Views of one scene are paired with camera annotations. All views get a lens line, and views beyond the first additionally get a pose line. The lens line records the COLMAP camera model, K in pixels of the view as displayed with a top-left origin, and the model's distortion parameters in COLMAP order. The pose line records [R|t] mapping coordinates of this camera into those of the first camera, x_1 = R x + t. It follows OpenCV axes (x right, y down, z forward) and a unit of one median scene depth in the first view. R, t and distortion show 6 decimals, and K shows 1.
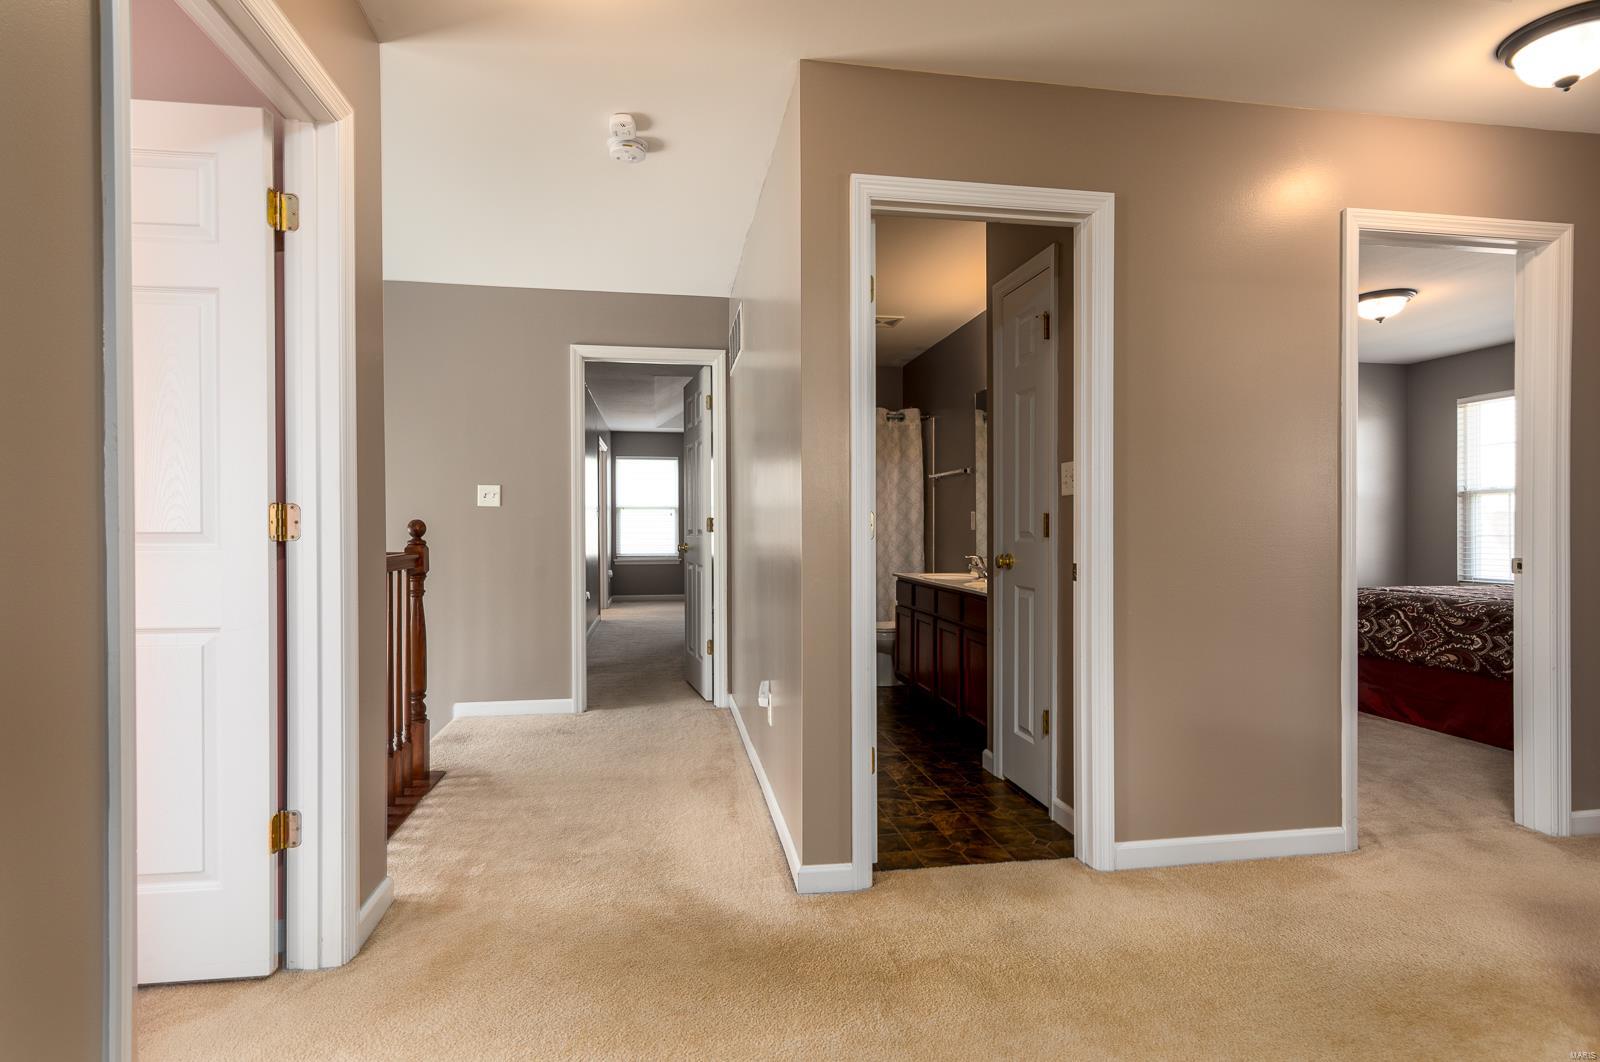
lens RADIAL K [[763.7, 0, 794.8], [0, 763.7, 531.6], [0, 0, 1]] dist [-0.000820, -0.000022]
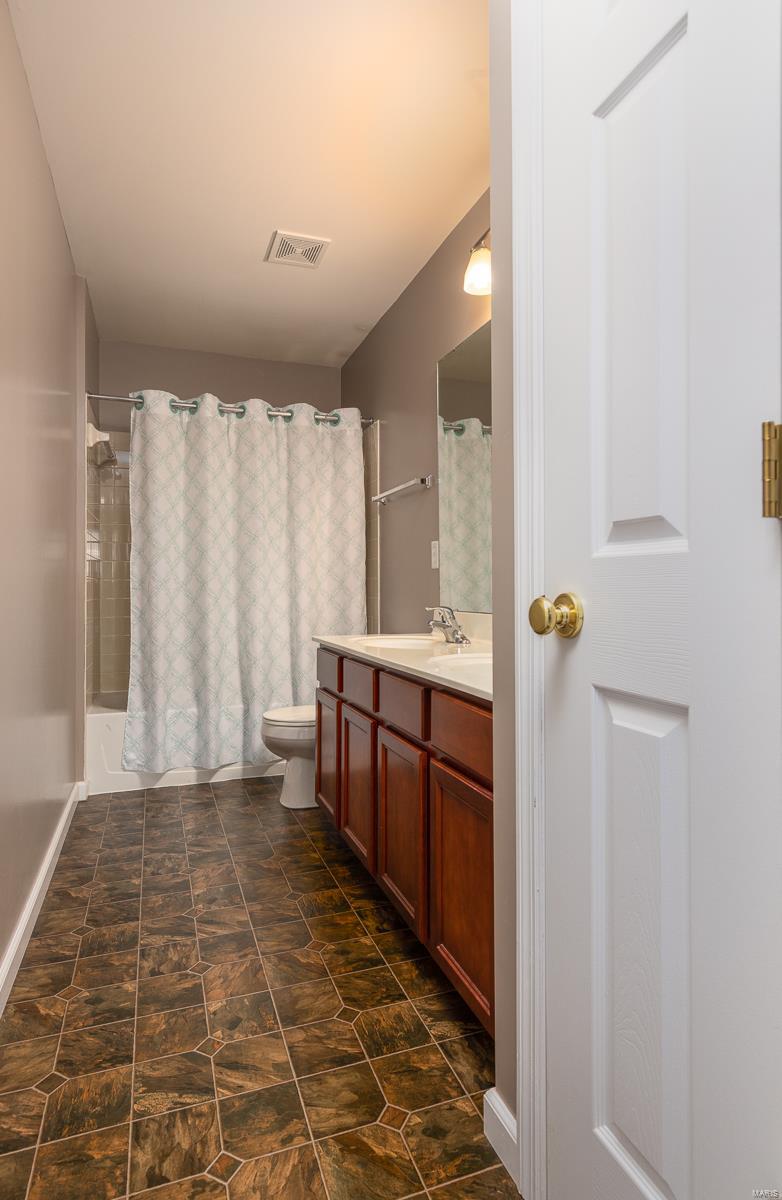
lens RADIAL K [[627.6, 0, 389.0], [0, 627.6, 592.8], [0, 0, 1]] dist [0.000653, 0.000048]
pose [[0.983509, -0.004183, 0.180811, 0.128139], [0.004548, 0.999988, -0.001602, 0.026322], [-0.180803, 0.002398, 0.983516, 0.633573]]
